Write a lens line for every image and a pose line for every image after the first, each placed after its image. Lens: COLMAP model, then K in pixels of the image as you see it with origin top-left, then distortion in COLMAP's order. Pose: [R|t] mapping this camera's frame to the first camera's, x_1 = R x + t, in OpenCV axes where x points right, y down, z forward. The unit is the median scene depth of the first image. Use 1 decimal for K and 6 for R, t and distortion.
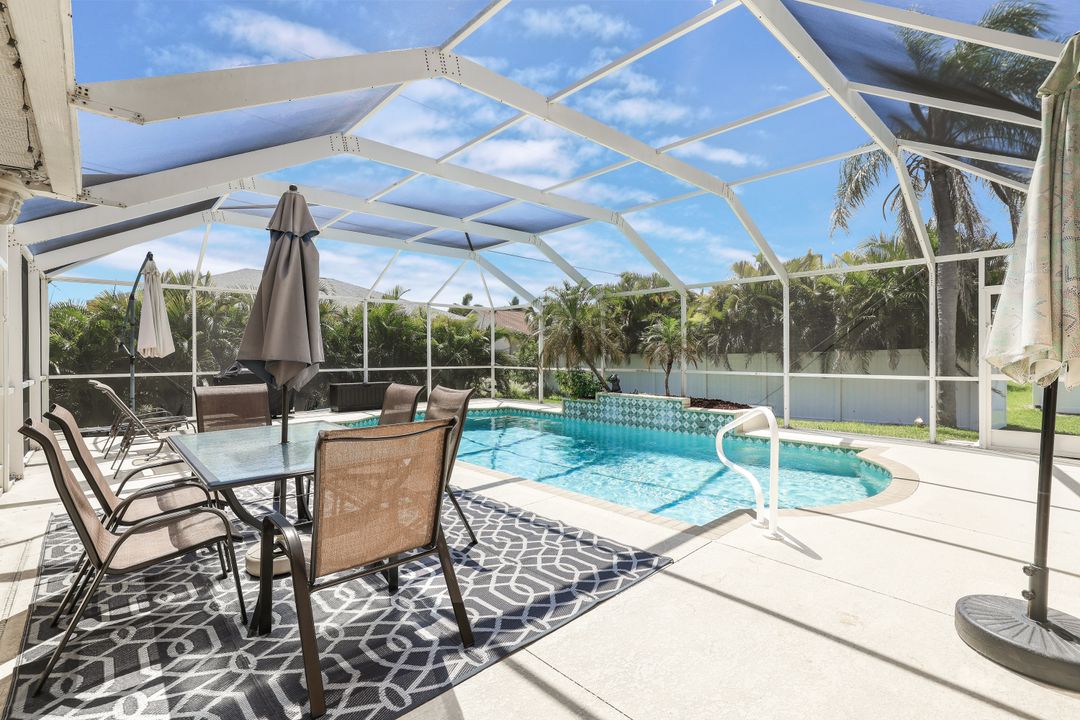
lens RADIAL K [[500.9, 0, 540.0], [0, 500.9, 360.0], [0, 0, 1]] dist [0.000056, 0.000002]
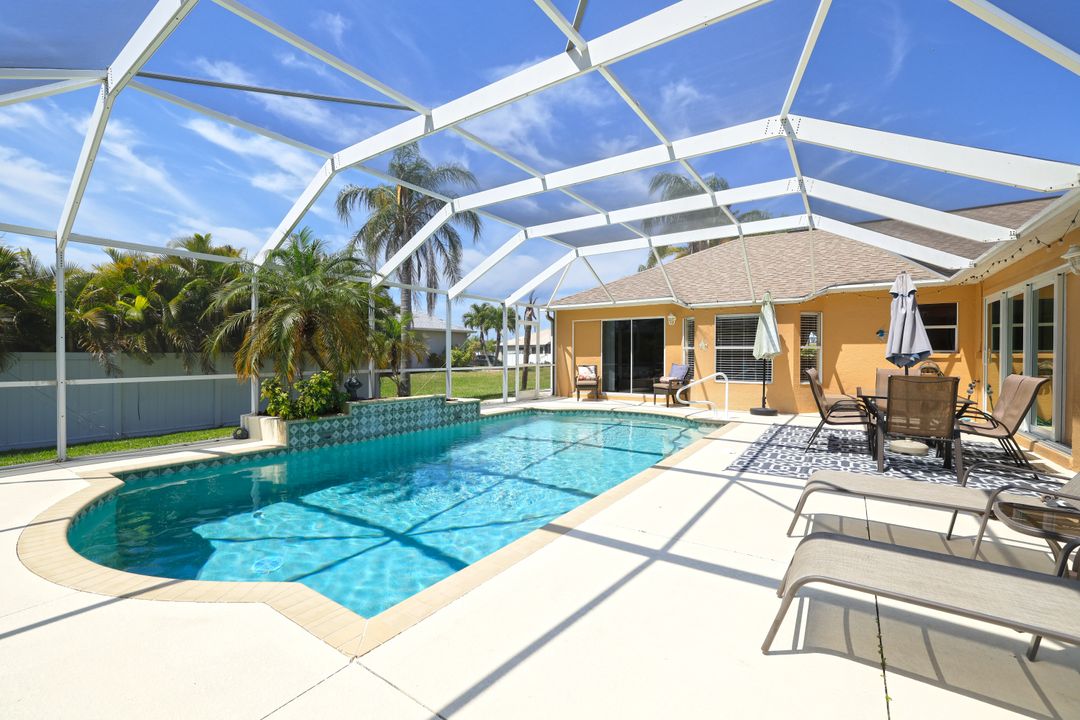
lens RADIAL K [[463.9, 0, 540.0], [0, 463.9, 360.0], [0, 0, 1]] dist [-0.001377, -0.000139]
pose [[-0.199597, -0.007822, 0.979847, -0.621773], [0.012859, 0.999861, 0.010601, -0.004268], [-0.979794, 0.014716, -0.199469, 0.850268]]
